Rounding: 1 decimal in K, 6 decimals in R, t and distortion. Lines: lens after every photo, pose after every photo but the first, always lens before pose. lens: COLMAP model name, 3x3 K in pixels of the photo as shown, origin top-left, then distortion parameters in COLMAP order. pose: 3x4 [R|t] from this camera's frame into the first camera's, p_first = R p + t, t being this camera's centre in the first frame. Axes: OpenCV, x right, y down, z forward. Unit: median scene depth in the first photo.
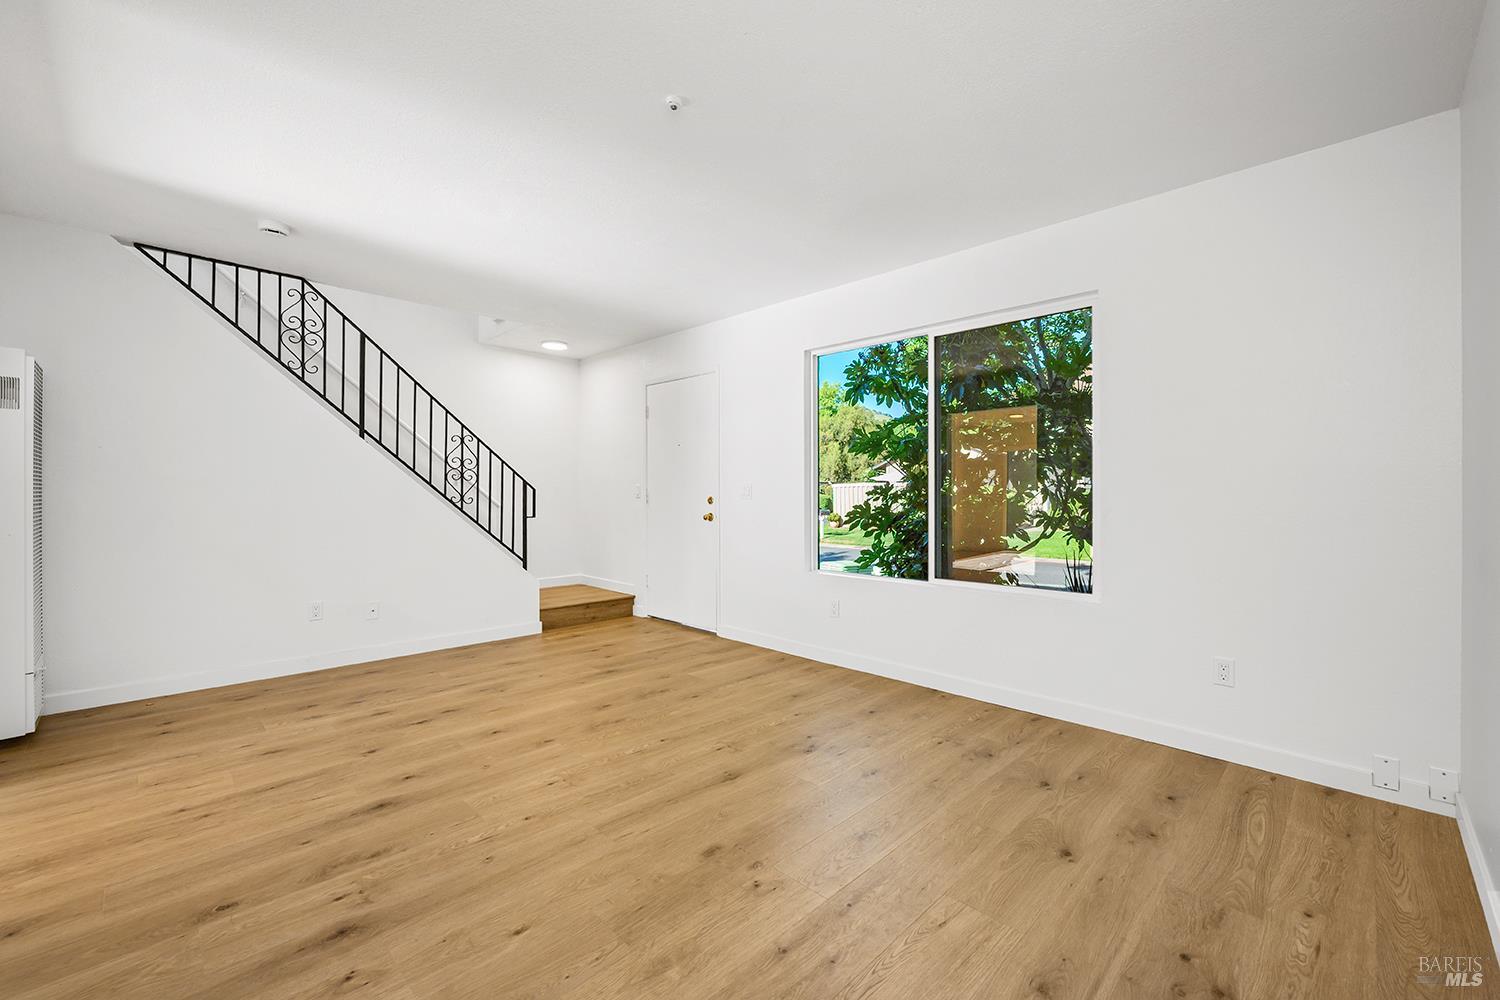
lens RADIAL K [[607.2, 0, 747.3], [0, 607.2, 493.2], [0, 0, 1]] dist [-0.005899, 0.001090]
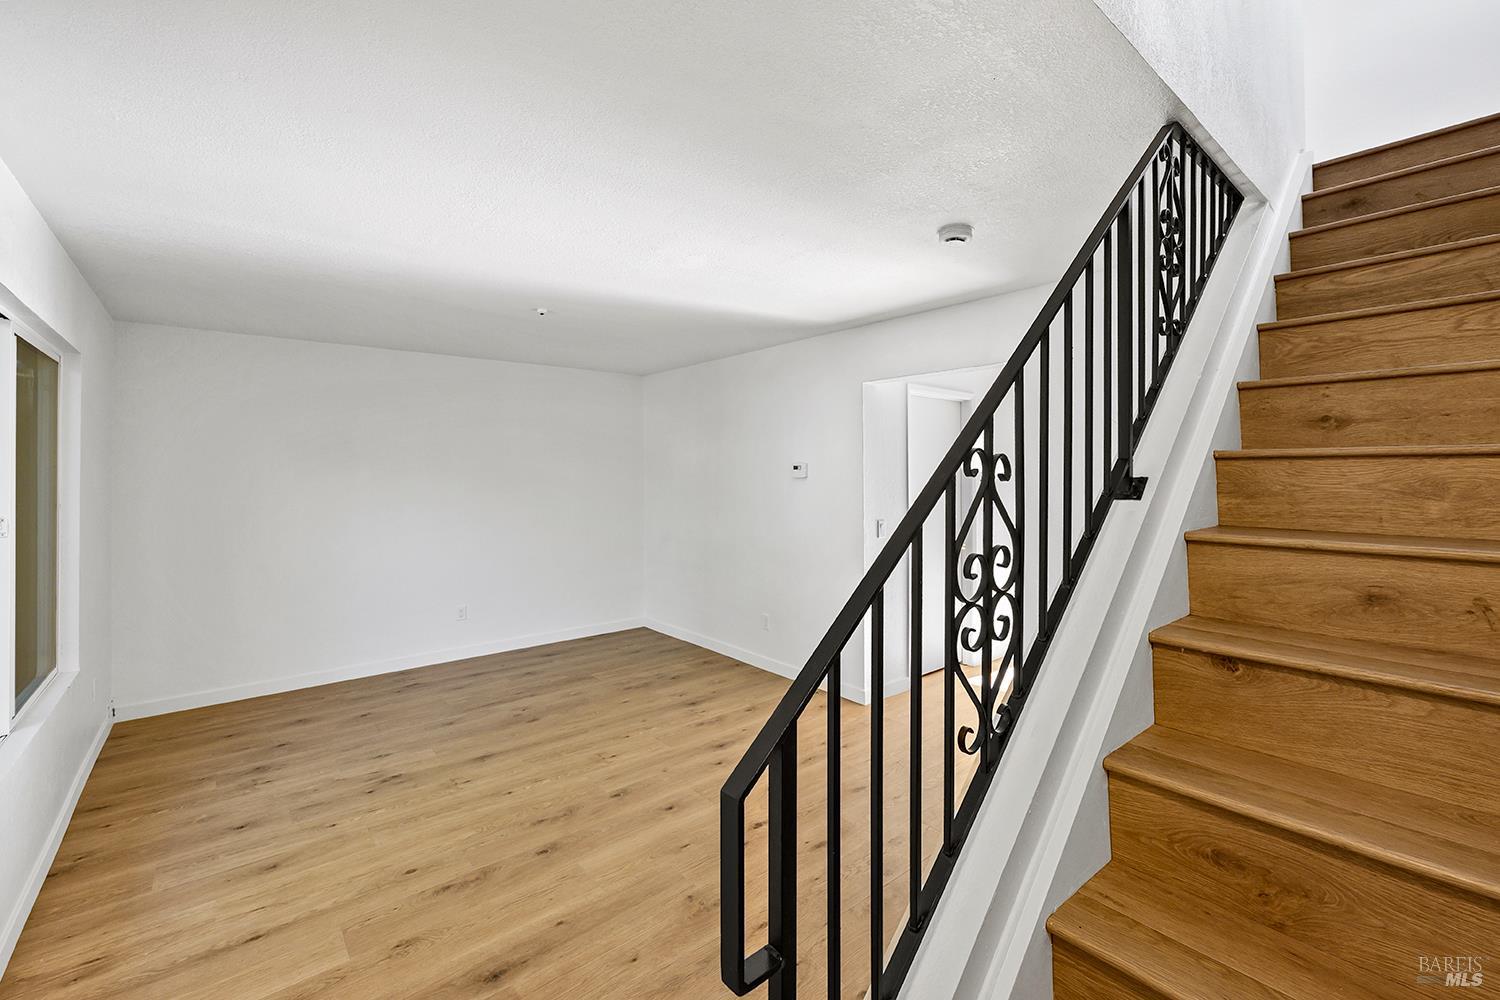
lens RADIAL K [[658.6, 0, 771.4], [0, 658.6, 462.8], [0, 0, 1]] dist [-0.001573, 0.000546]
pose [[-0.997156, 0.005128, 0.075187, -0.614034], [0.004315, 0.999930, -0.010977, -0.134445], [-0.075238, -0.010621, -0.997109, 1.903577]]
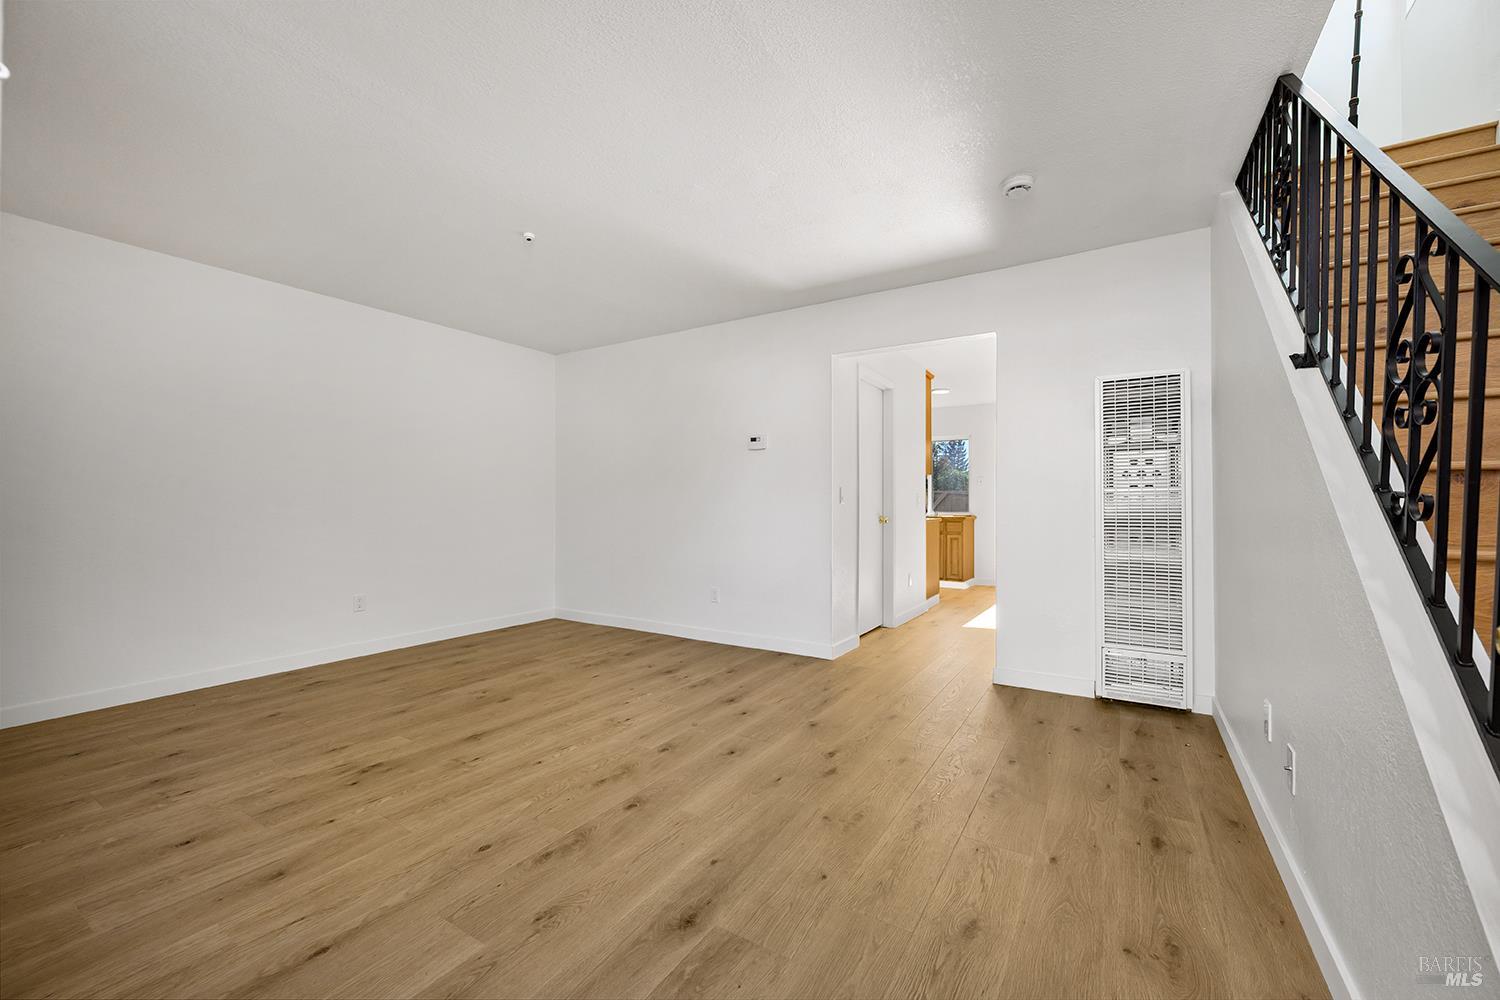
lens RADIAL K [[607.2, 0, 759.9], [0, 607.2, 502.6], [0, 0, 1]] dist [-0.005899, 0.001090]
pose [[-0.971925, -0.000744, -0.235291, -0.223910], [-0.000198, 0.999997, -0.002346, 0.015384], [0.235292, -0.002233, -0.971922, 1.778439]]
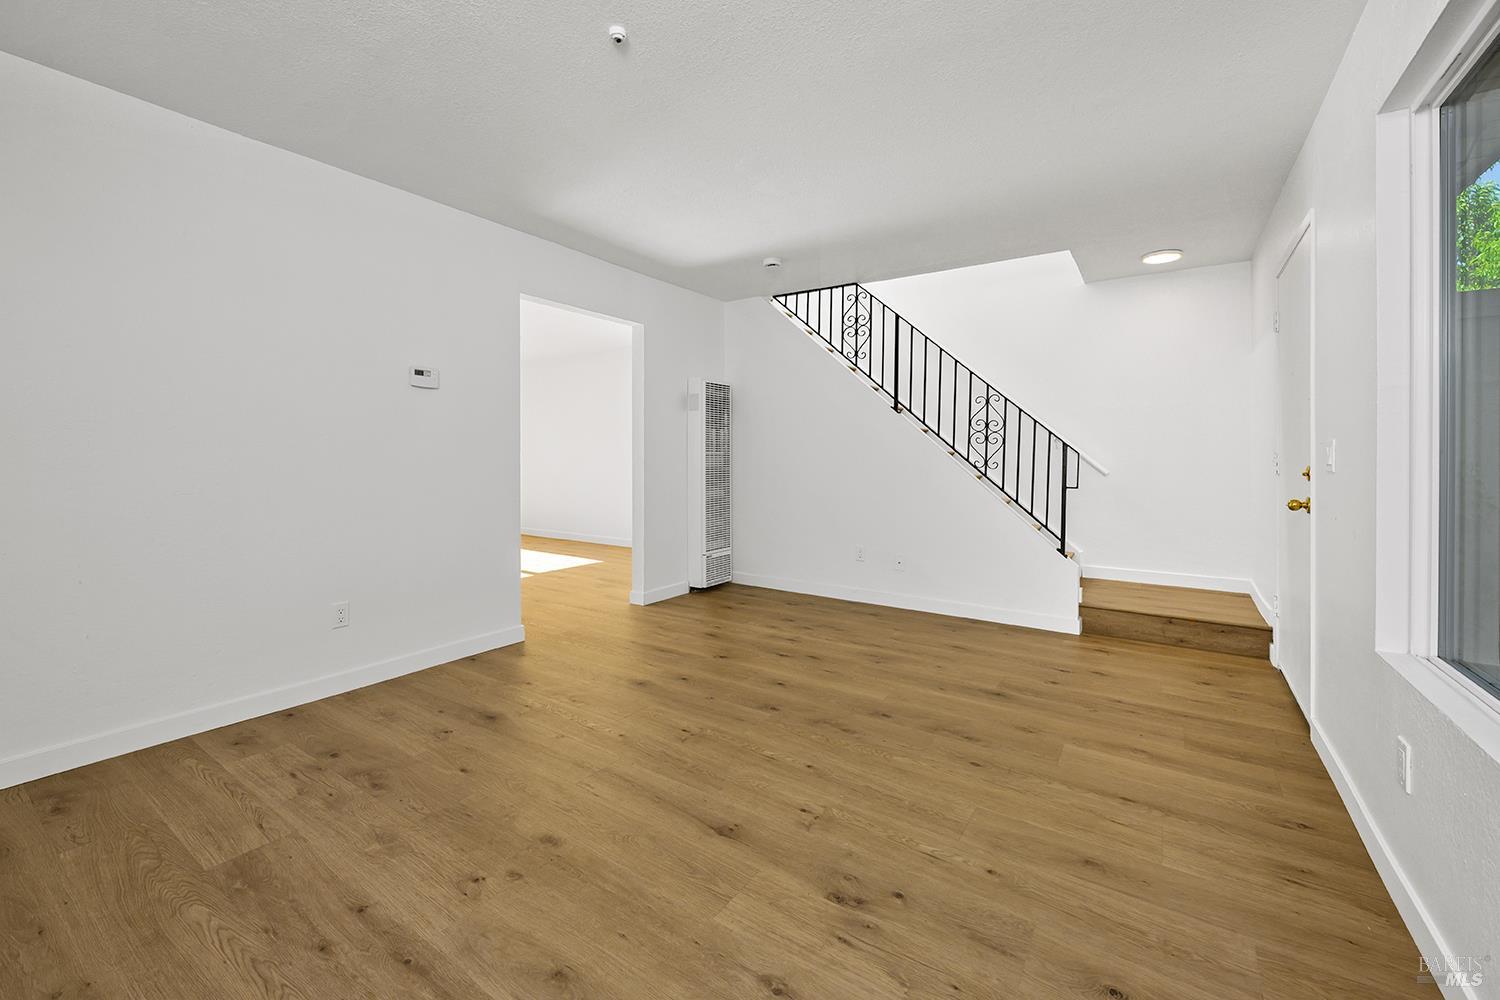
lens RADIAL K [[607.2, 0, 756.3], [0, 607.2, 467.7], [0, 0, 1]] dist [-0.005899, 0.001090]
pose [[0.204247, 0.021294, -0.978688, 0.562781], [-0.004147, 0.999773, 0.020888, -0.004115], [0.978911, -0.000208, 0.204289, 0.693068]]
